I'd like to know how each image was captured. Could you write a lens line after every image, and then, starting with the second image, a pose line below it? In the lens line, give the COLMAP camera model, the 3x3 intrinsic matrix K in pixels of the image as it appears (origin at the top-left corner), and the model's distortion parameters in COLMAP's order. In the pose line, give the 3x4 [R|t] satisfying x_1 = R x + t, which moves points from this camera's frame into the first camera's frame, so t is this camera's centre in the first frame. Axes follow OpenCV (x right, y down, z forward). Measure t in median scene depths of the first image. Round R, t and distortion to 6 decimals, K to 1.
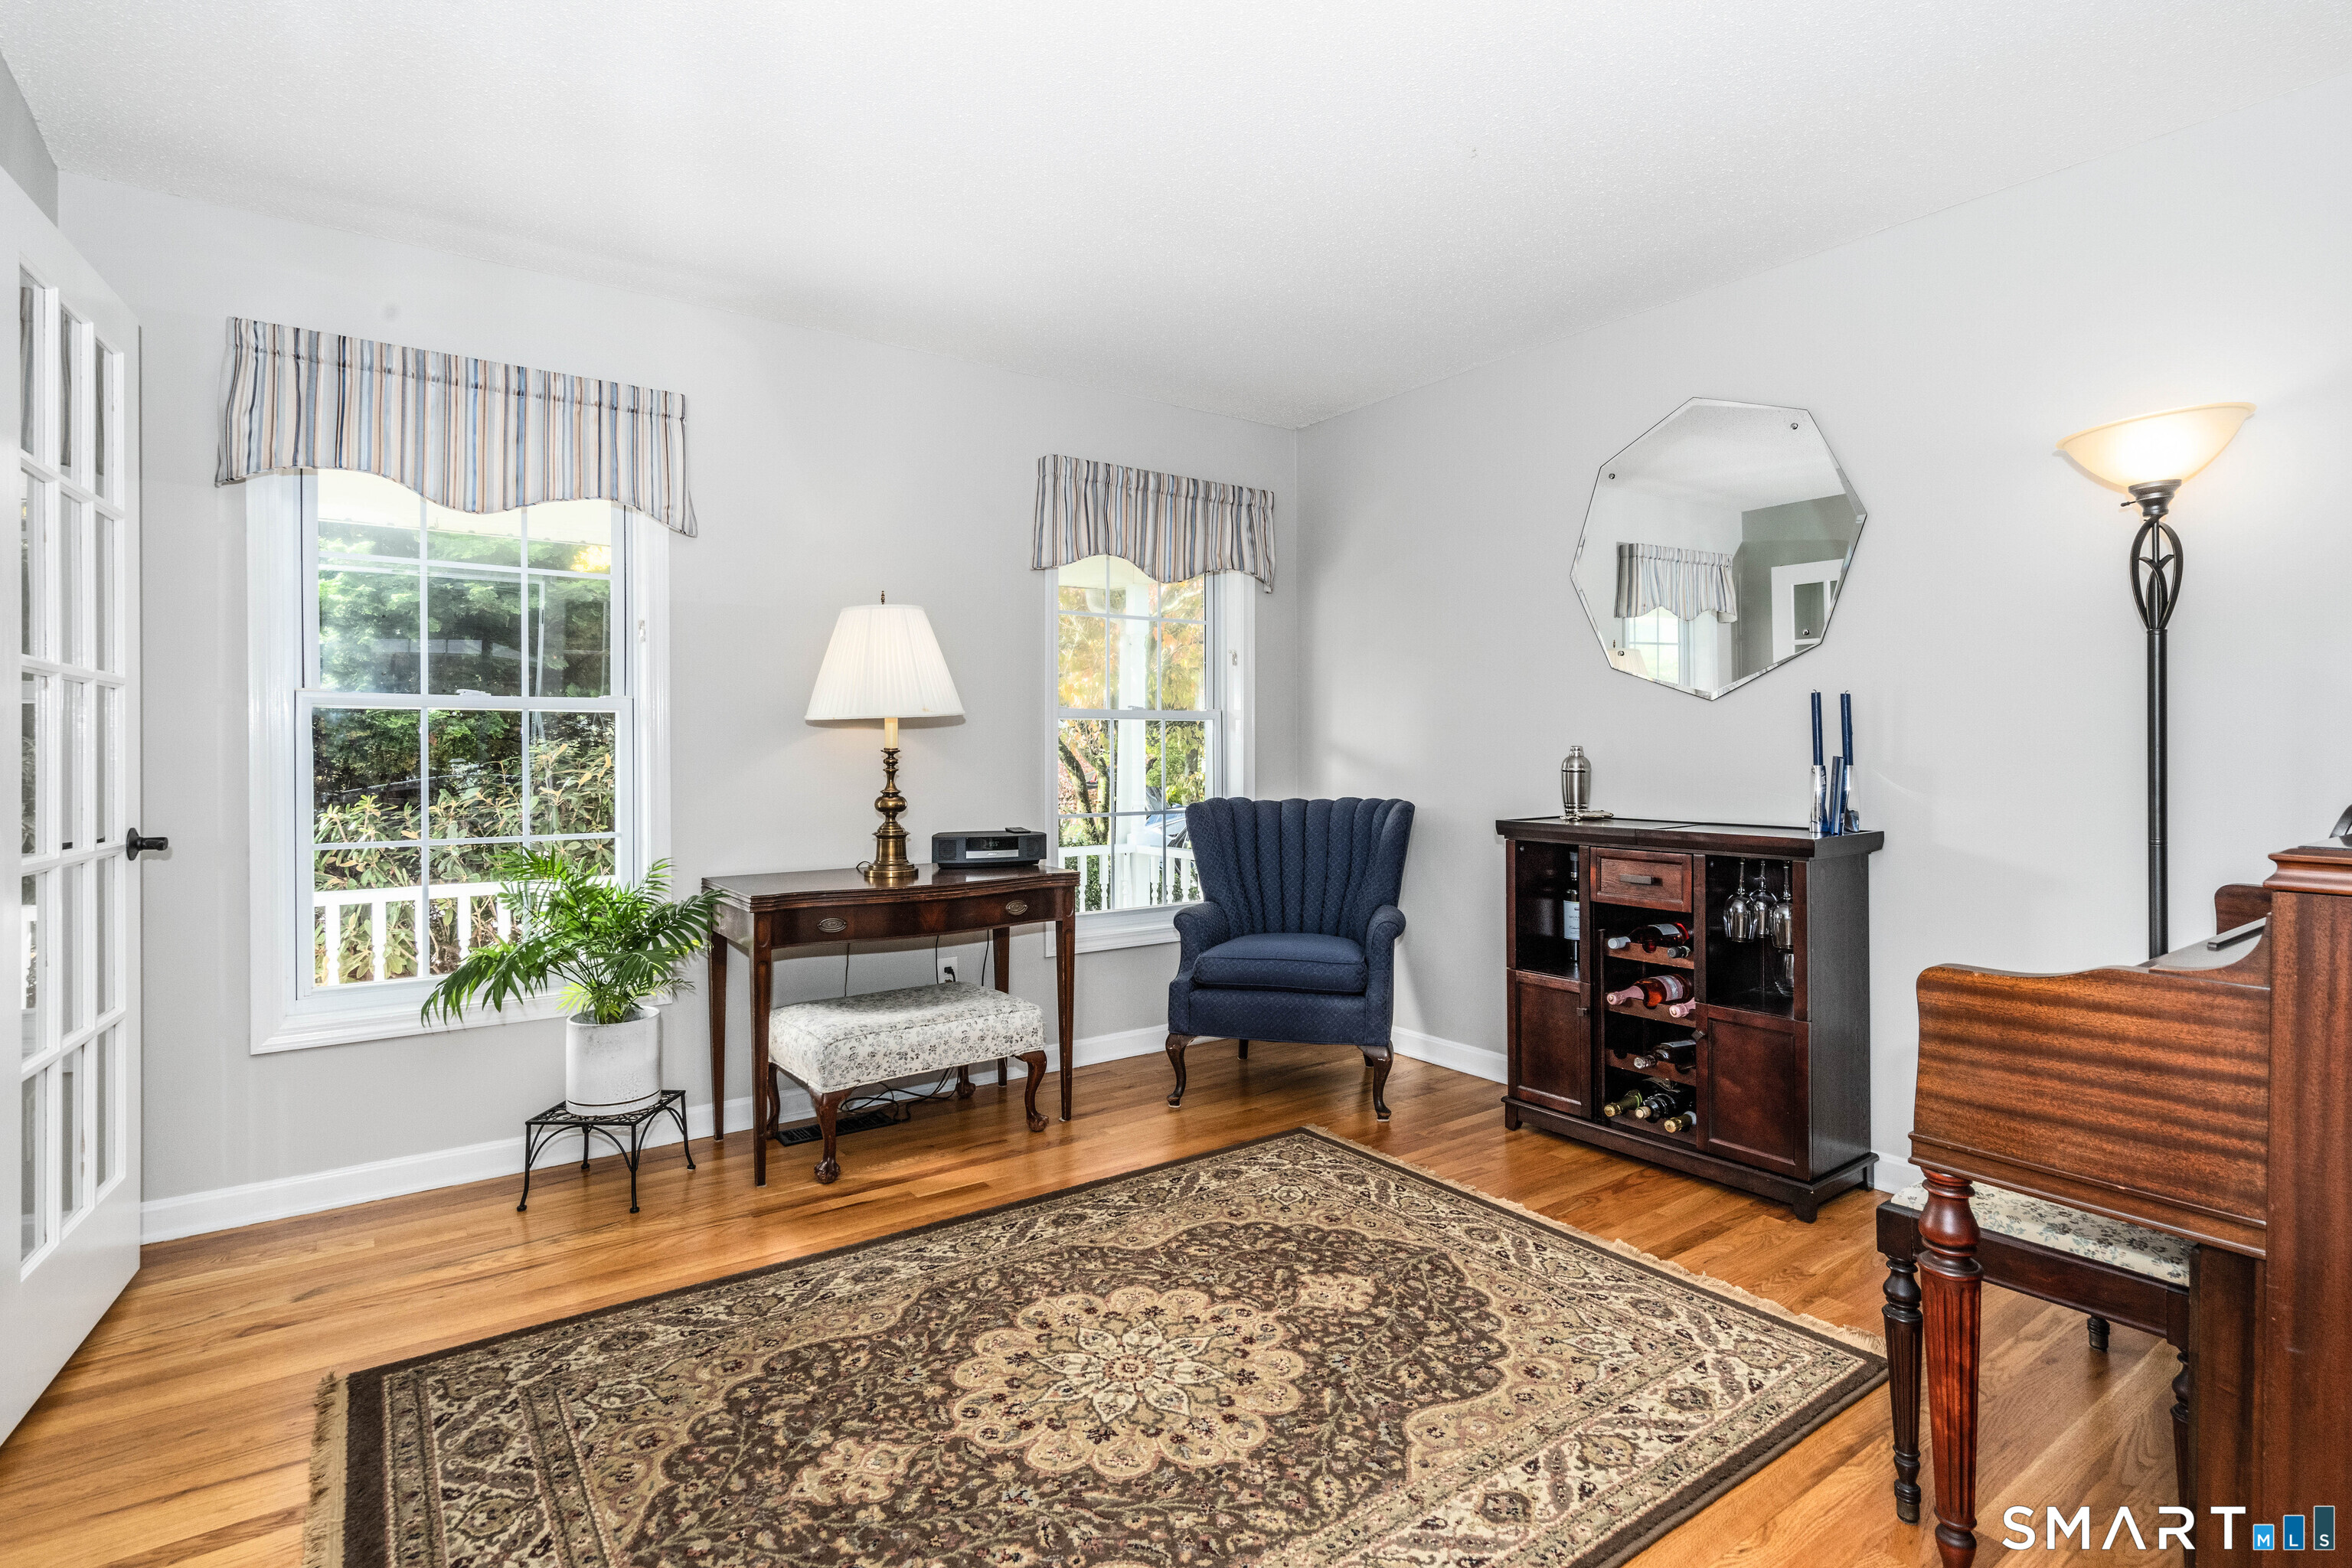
lens RADIAL K [[1186.2, 0, 1187.1], [0, 1186.2, 760.8], [0, 0, 1]] dist [0.000289, 0.000730]
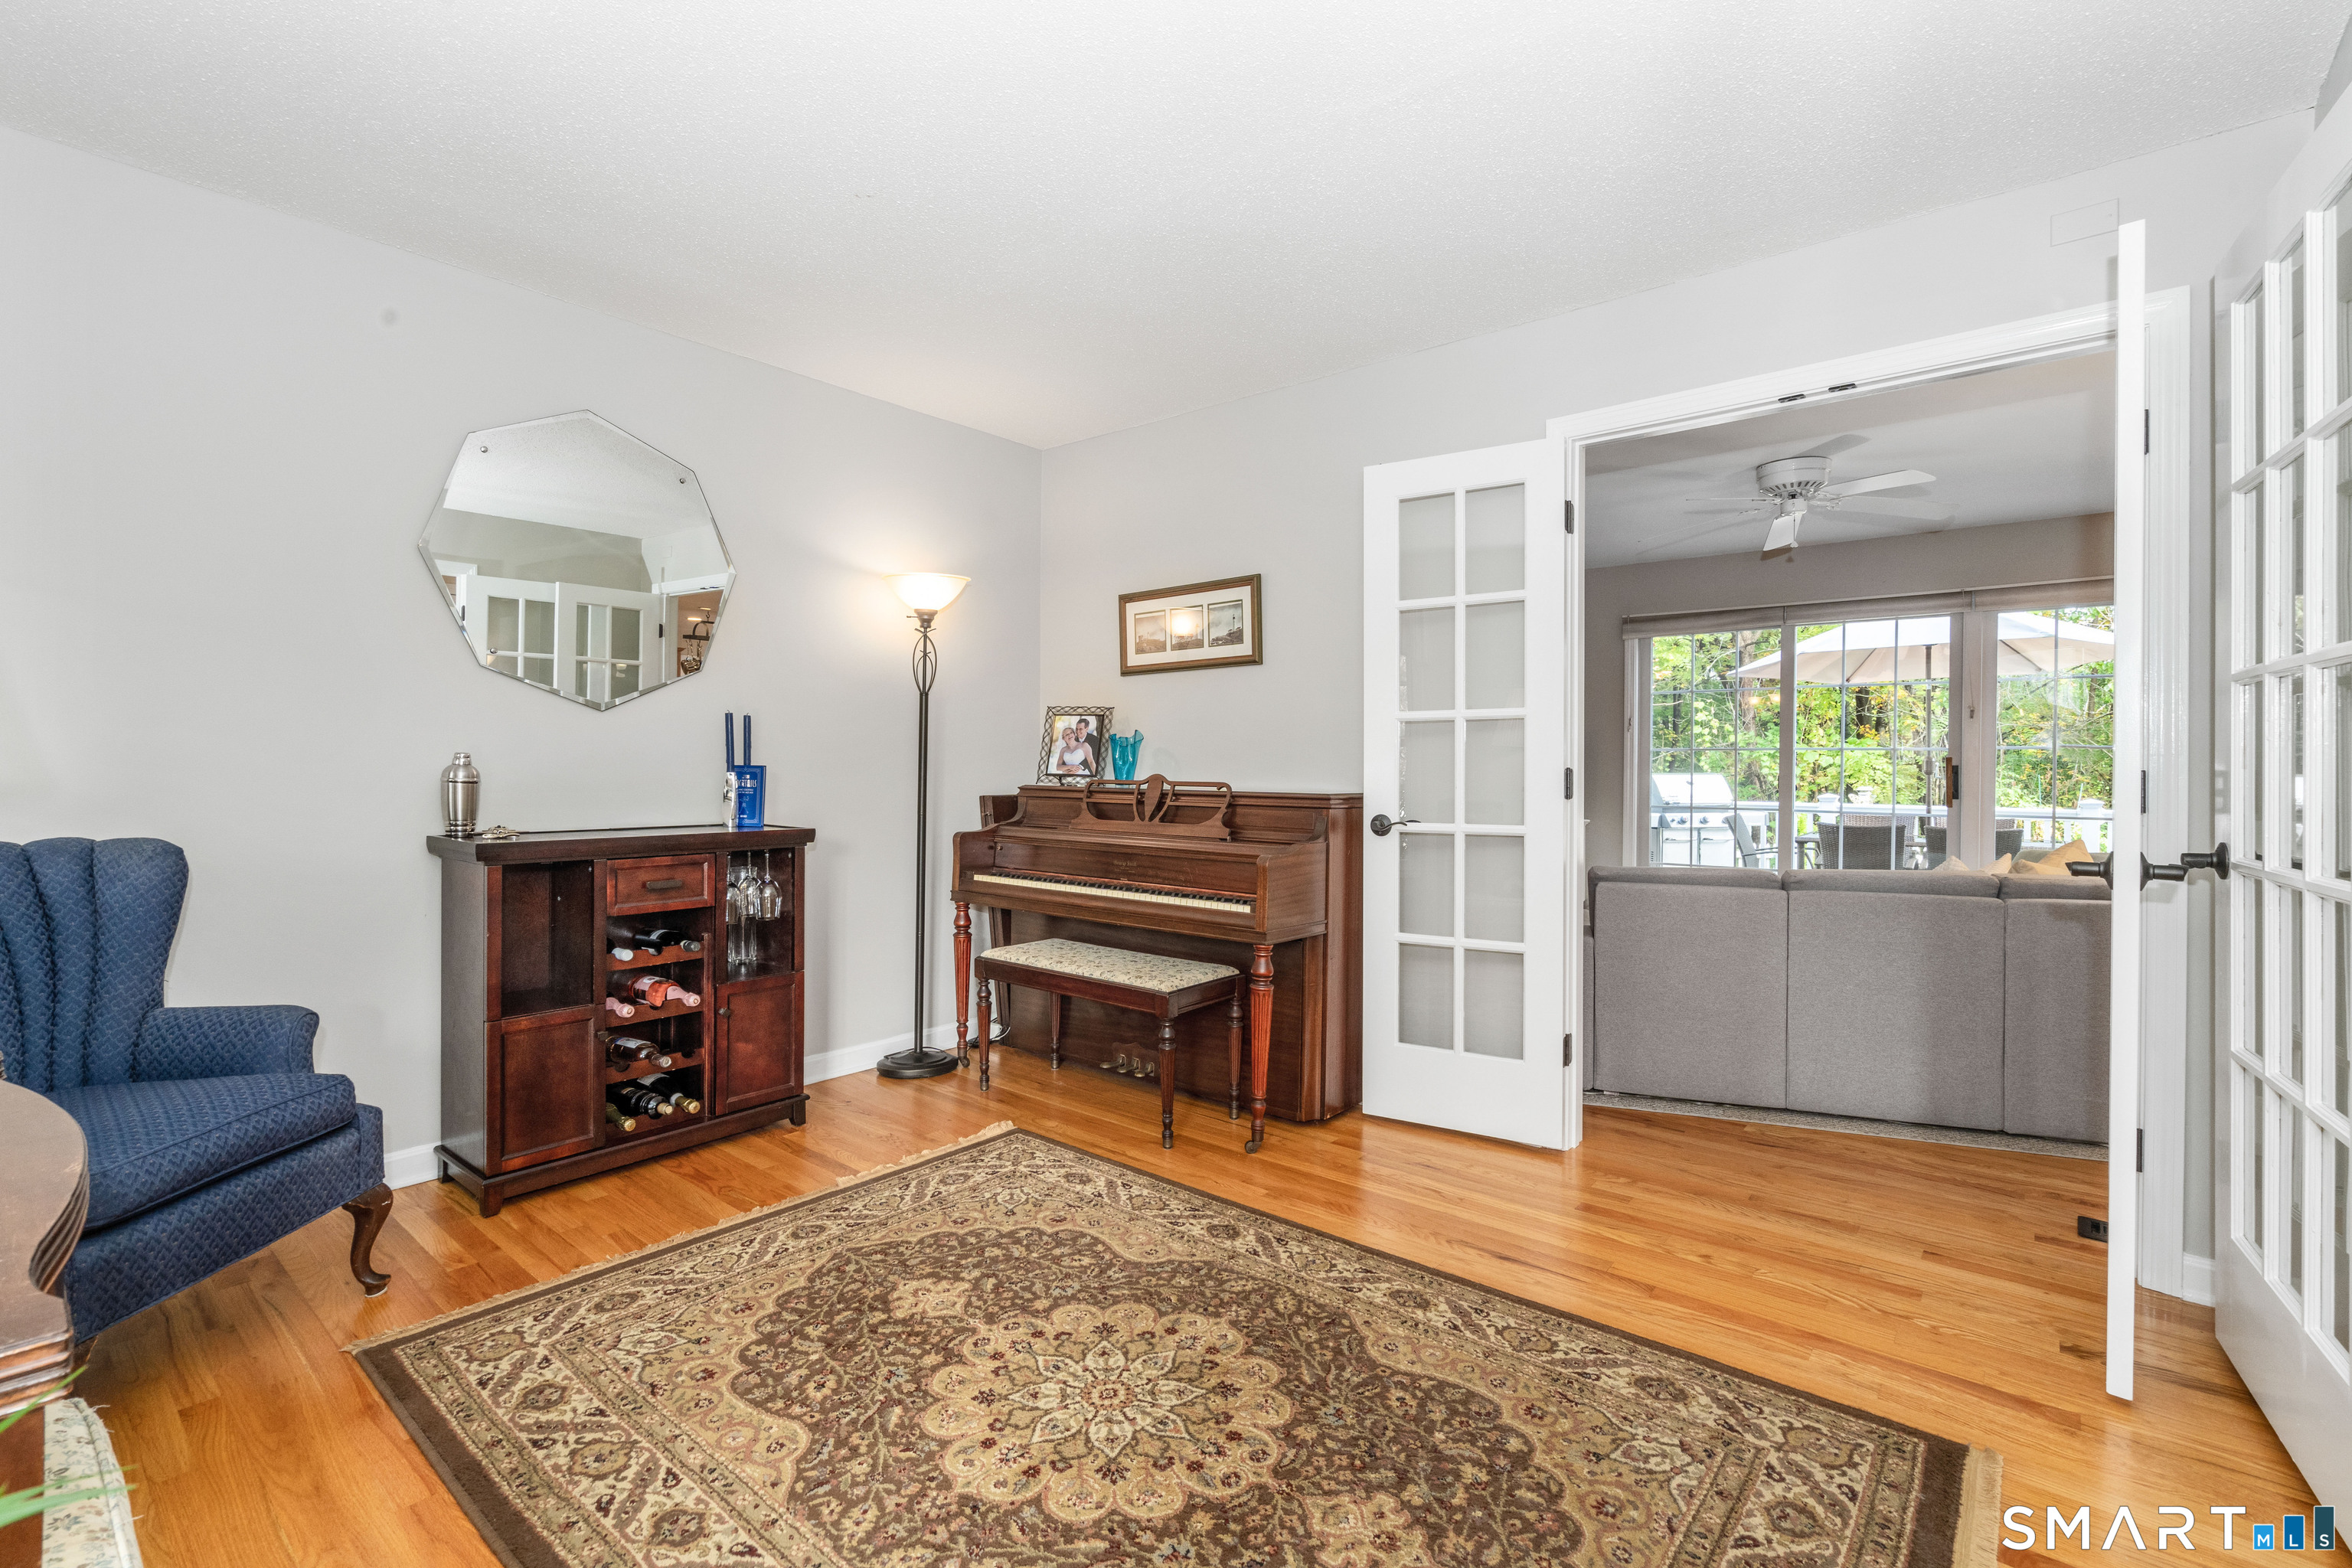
lens RADIAL K [[1063.9, 0, 1170.4], [0, 1063.9, 769.9], [0, 0, 1]] dist [-0.008767, 0.001957]
pose [[-0.257623, -0.003205, 0.966240, -0.803145], [0.004324, 0.999981, 0.004470, -0.001463], [-0.966236, 0.005330, -0.257604, 1.048740]]
